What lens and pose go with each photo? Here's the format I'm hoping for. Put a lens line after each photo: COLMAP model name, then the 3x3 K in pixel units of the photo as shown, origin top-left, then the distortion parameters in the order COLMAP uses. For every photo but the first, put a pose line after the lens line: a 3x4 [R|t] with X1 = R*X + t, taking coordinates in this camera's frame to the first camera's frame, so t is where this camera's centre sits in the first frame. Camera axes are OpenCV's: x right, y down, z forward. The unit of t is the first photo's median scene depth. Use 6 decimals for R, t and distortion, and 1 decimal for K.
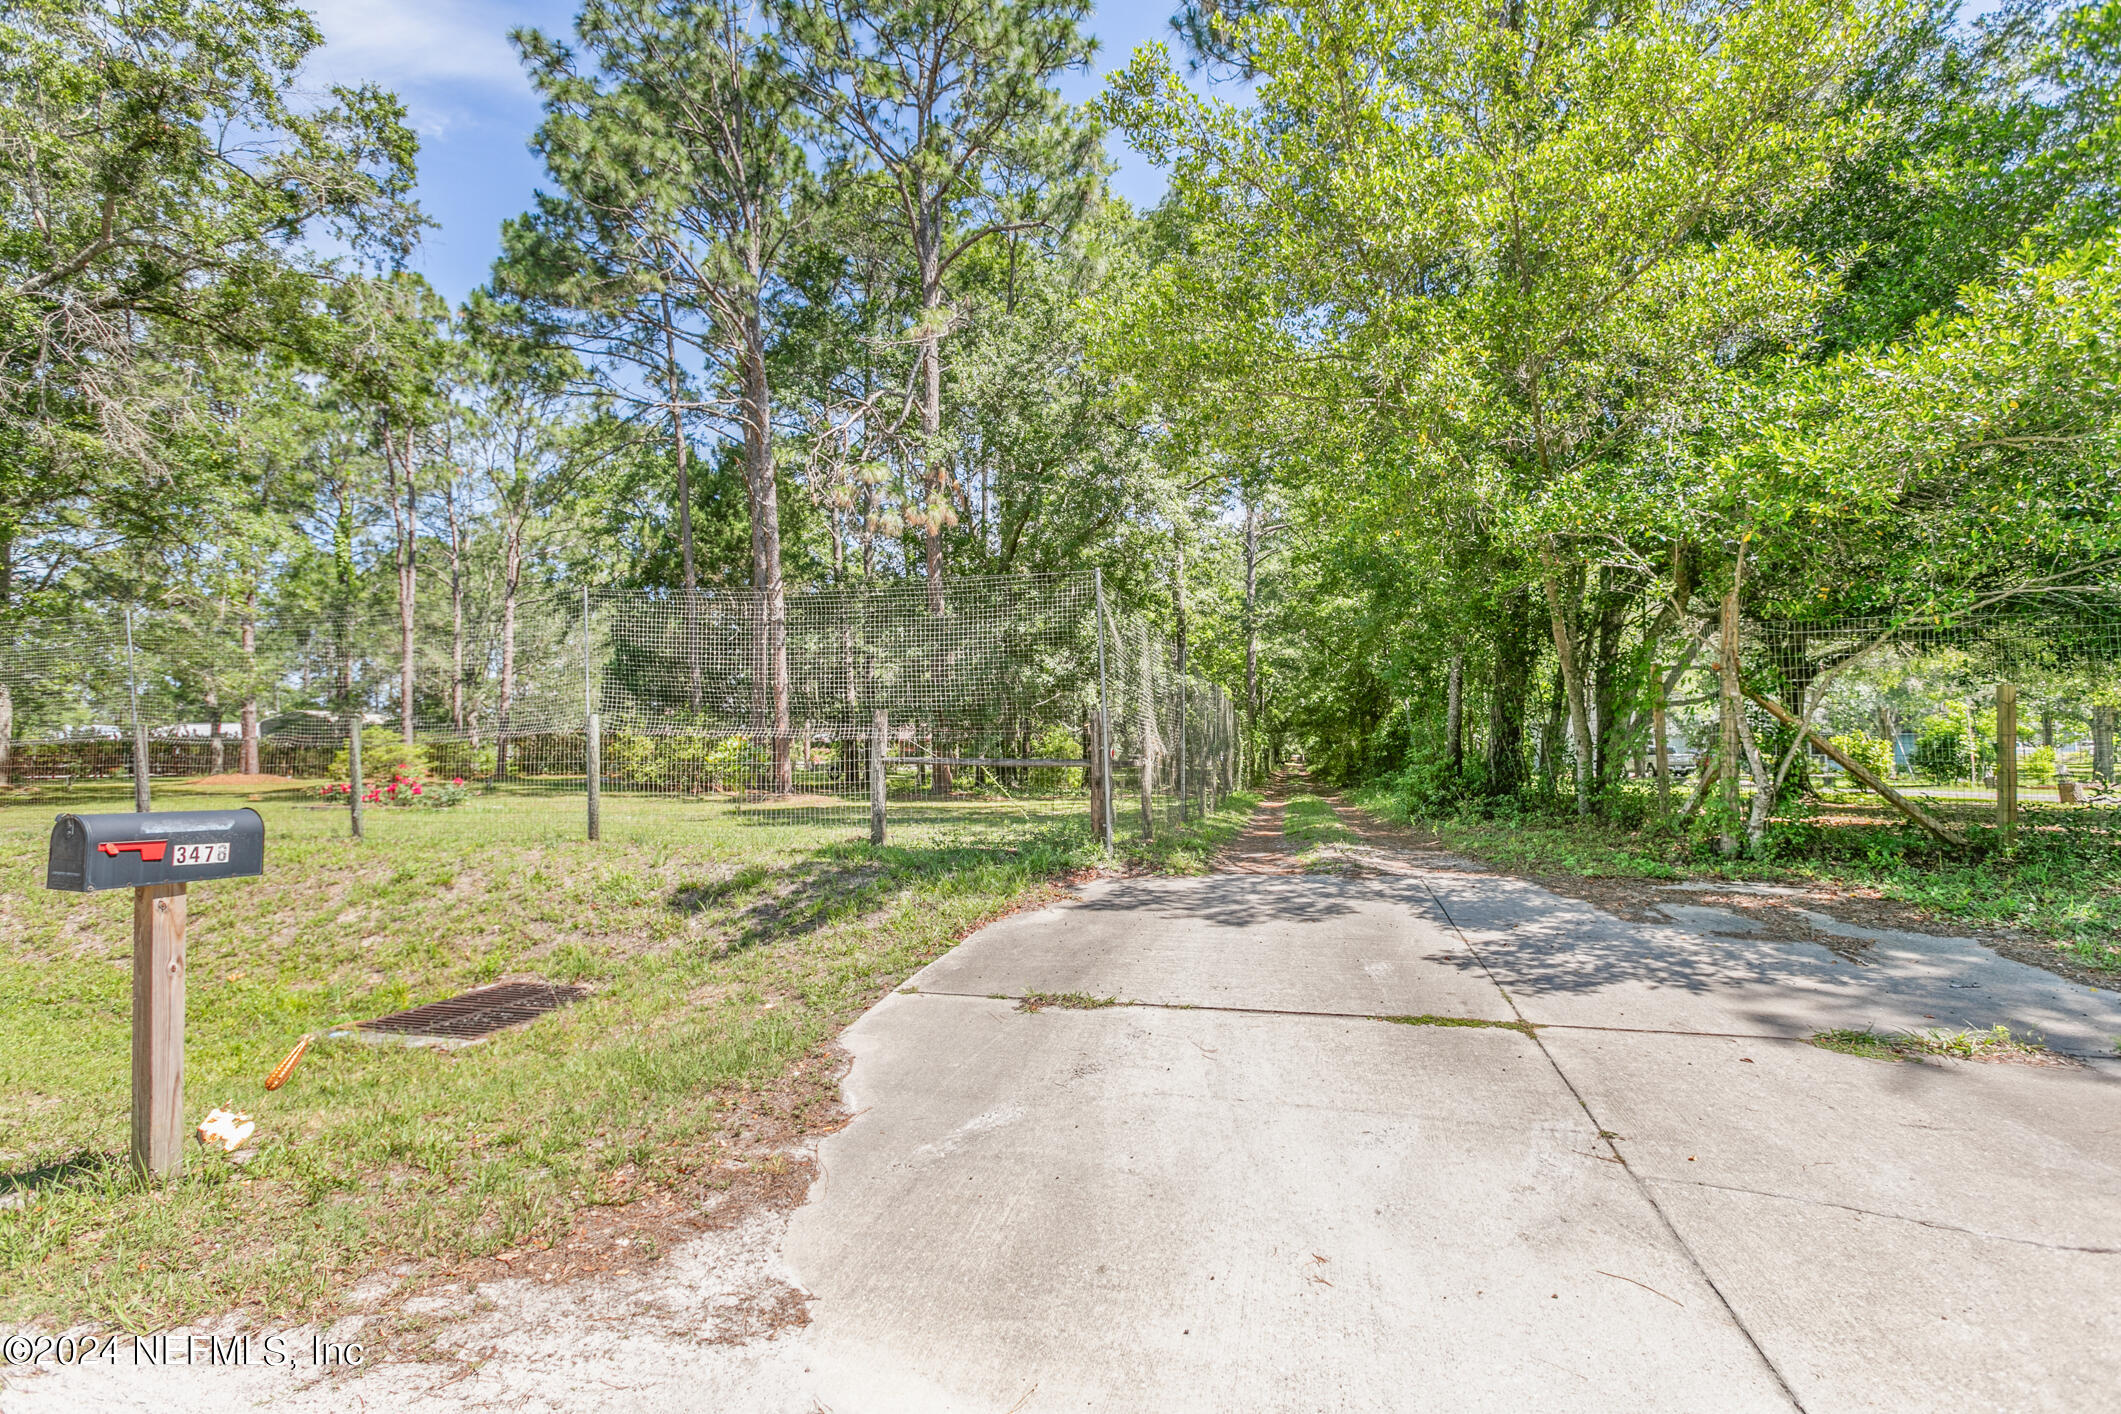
lens RADIAL K [[1158.3, 0, 1061.8], [0, 1158.3, 713.8], [0, 0, 1]] dist [-0.000727, -0.000005]
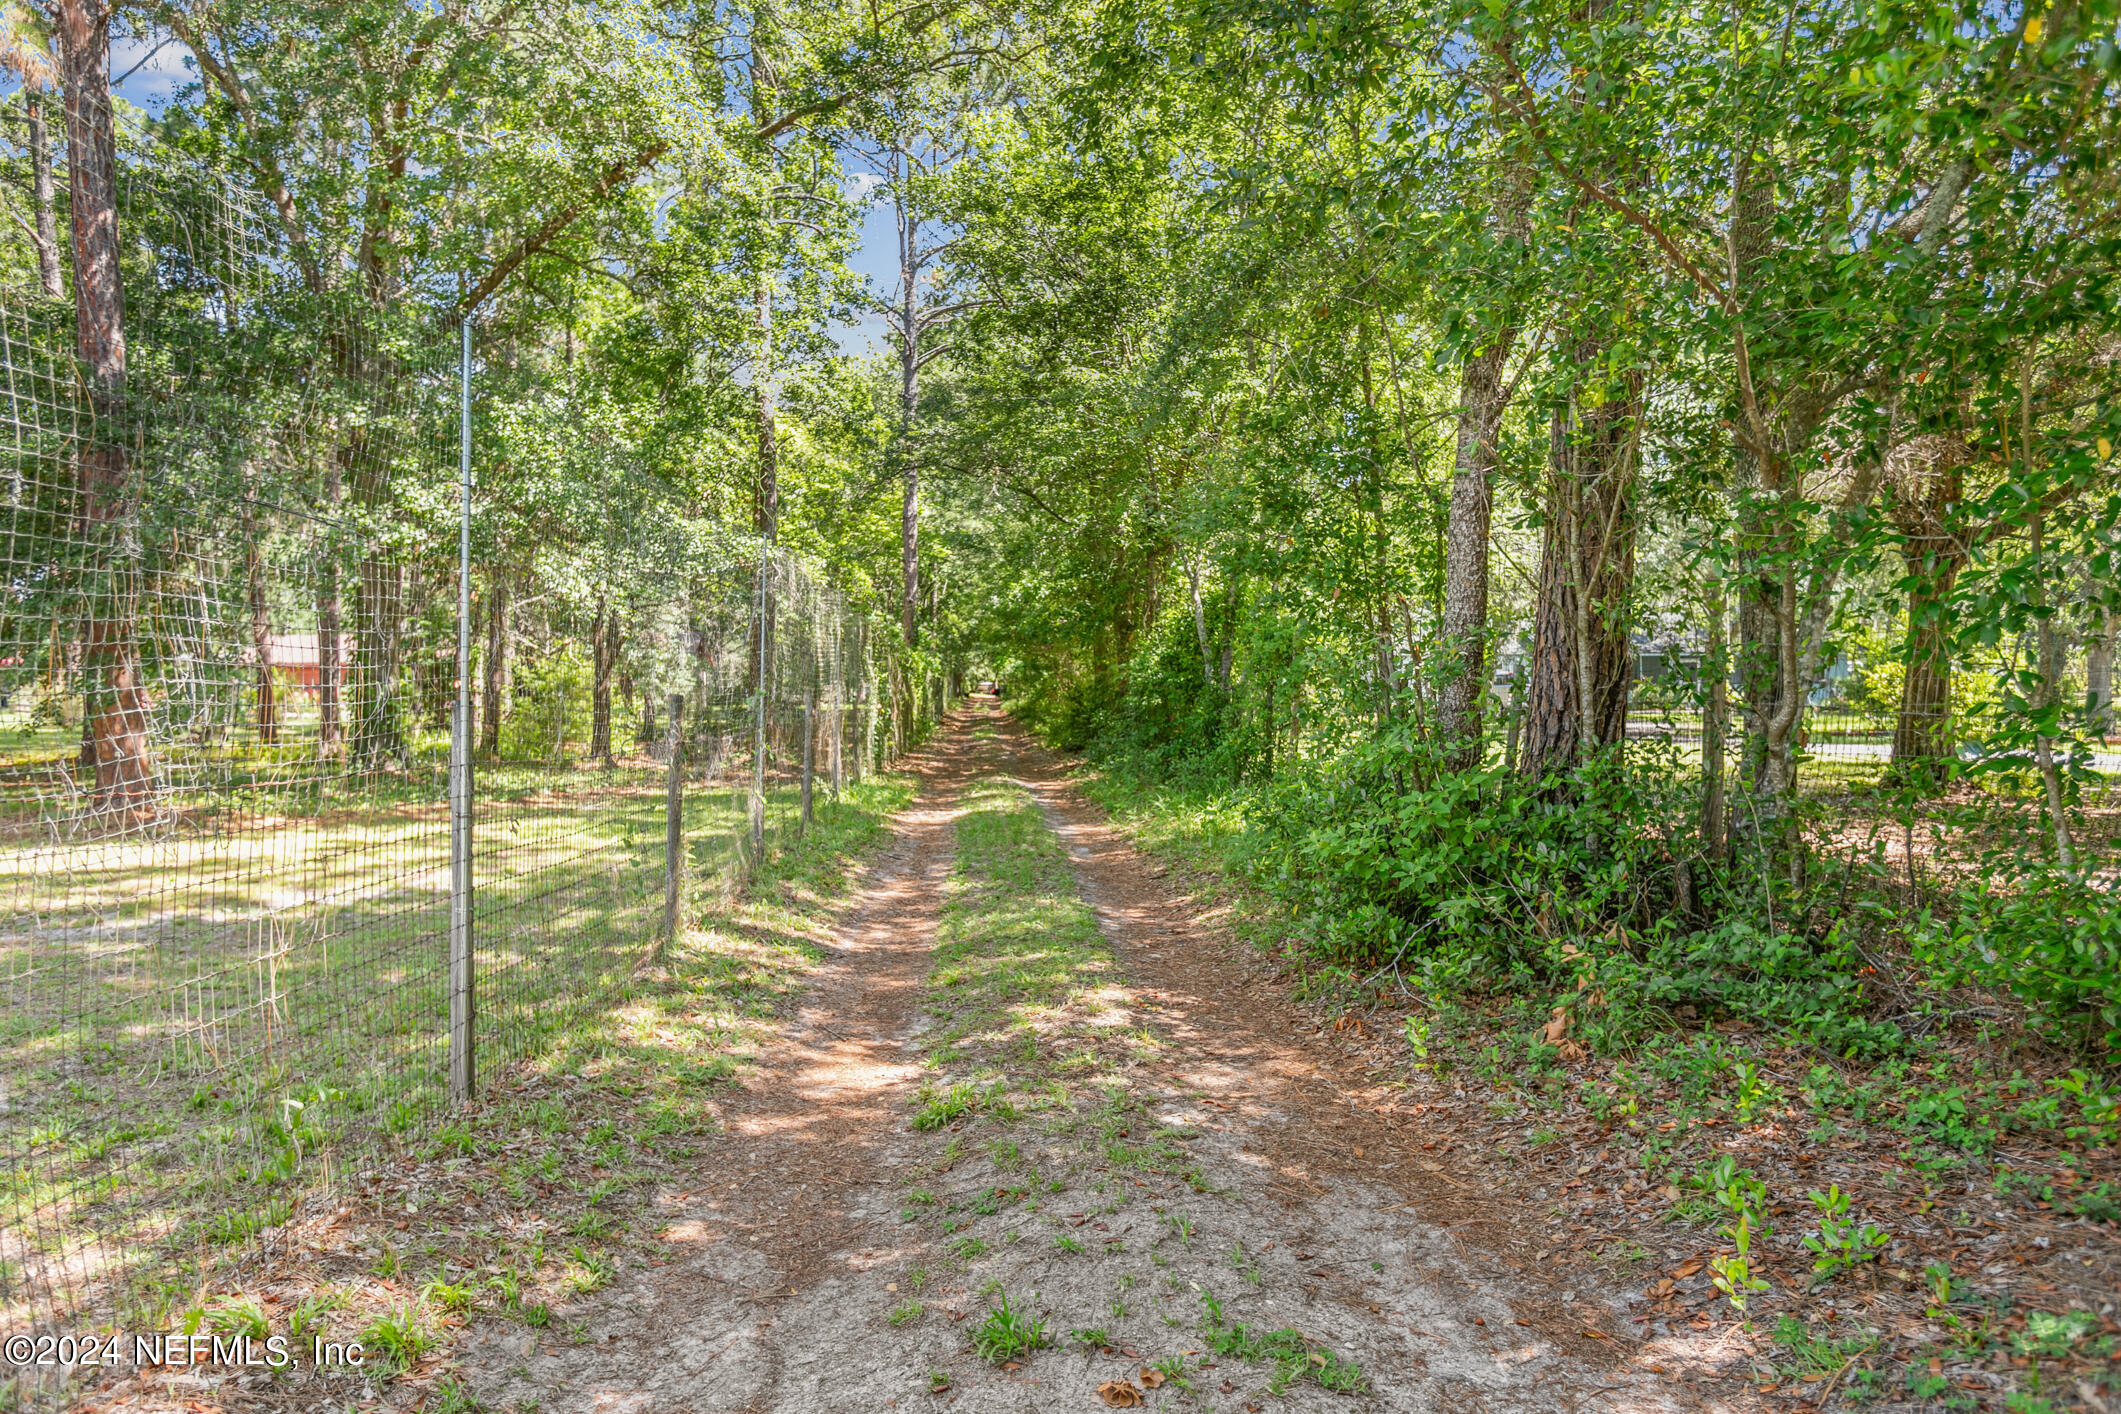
lens RADIAL K [[1702.7, 0, 1060.8], [0, 1702.7, 703.0], [0, 0, 1]] dist [-0.000941, -0.000072]
pose [[0.970486, -0.008028, 0.241023, 0.024670], [-0.003392, 0.998892, 0.046930, 0.000648], [-0.241133, -0.046363, 0.969384, 0.118213]]
